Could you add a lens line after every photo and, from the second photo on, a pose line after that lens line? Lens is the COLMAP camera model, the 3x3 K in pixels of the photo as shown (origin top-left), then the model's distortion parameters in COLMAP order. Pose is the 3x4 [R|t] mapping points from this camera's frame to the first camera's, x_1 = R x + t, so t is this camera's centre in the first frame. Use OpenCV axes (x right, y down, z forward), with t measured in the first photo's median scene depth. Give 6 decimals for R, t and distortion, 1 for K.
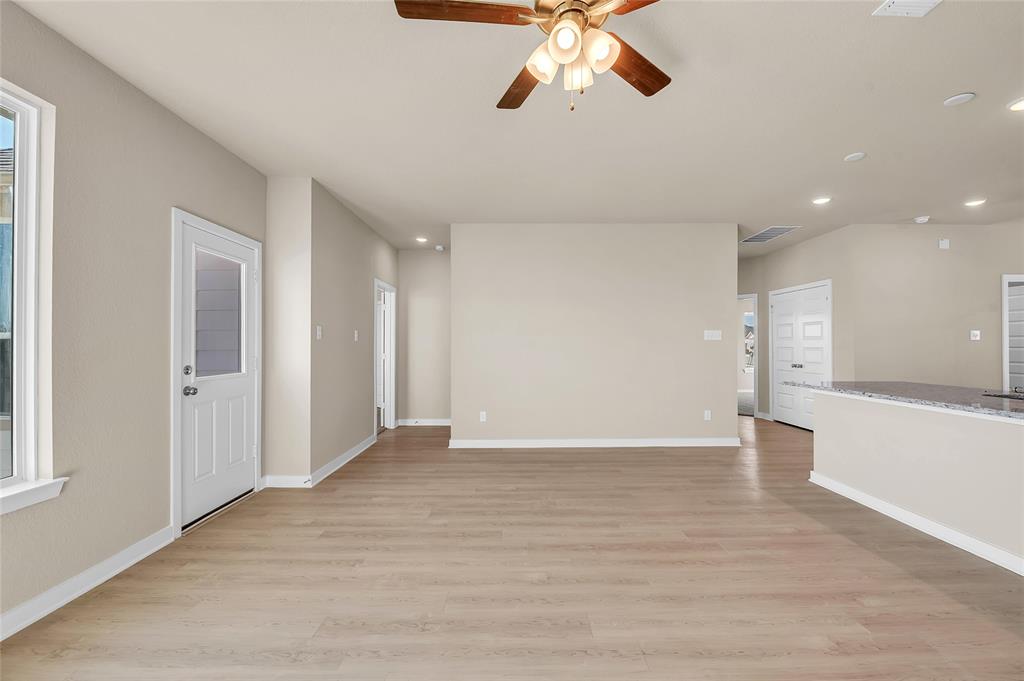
lens RADIAL K [[415.3, 0, 514.4], [0, 415.3, 342.3], [0, 0, 1]] dist [-0.004594, -0.003398]
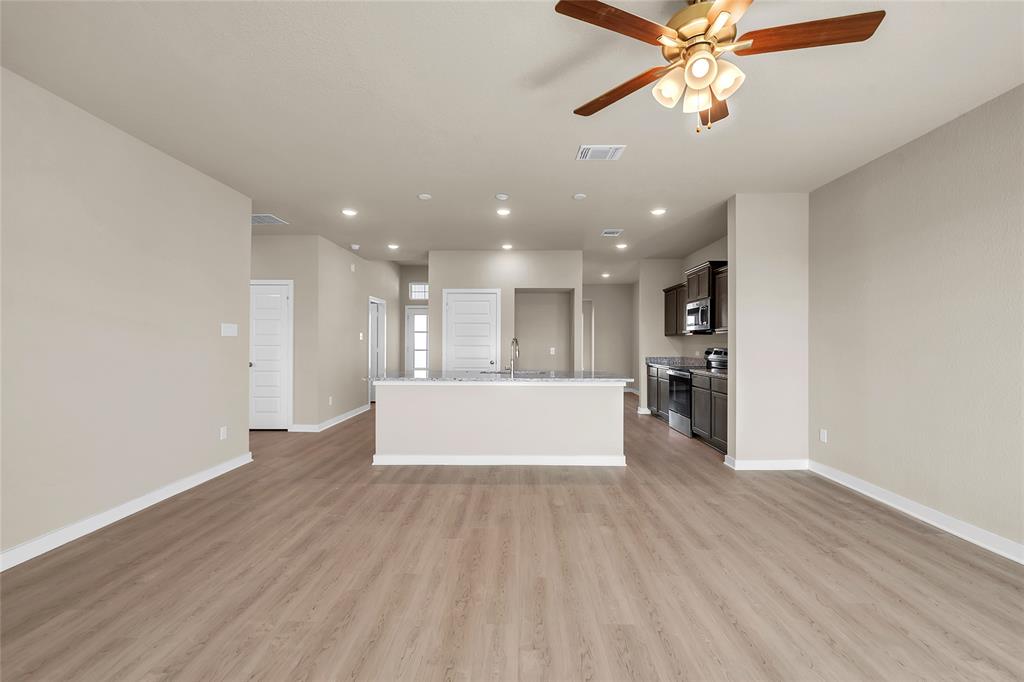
lens RADIAL K [[415.3, 0, 516.9], [0, 415.3, 338.9], [0, 0, 1]] dist [-0.004594, -0.003398]
pose [[0.019004, 0.012723, 0.999738, -0.518640], [-0.010468, 0.999867, -0.012525, 0.007943], [-0.999765, -0.010227, 0.019135, 0.776050]]
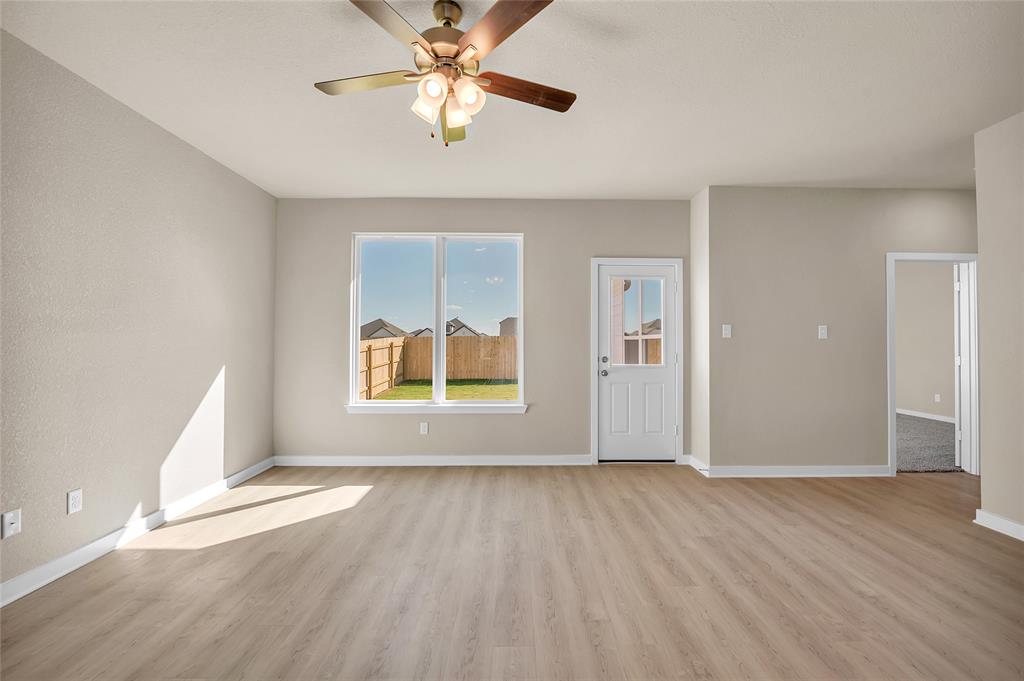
lens RADIAL K [[415.3, 0, 521.2], [0, 415.3, 331.8], [0, 0, 1]] dist [-0.004594, -0.003398]
pose [[0.009879, -0.026020, -0.999613, 0.706329], [0.005772, 0.999646, -0.025964, 0.004162], [0.999935, -0.005514, 0.010025, 0.638676]]
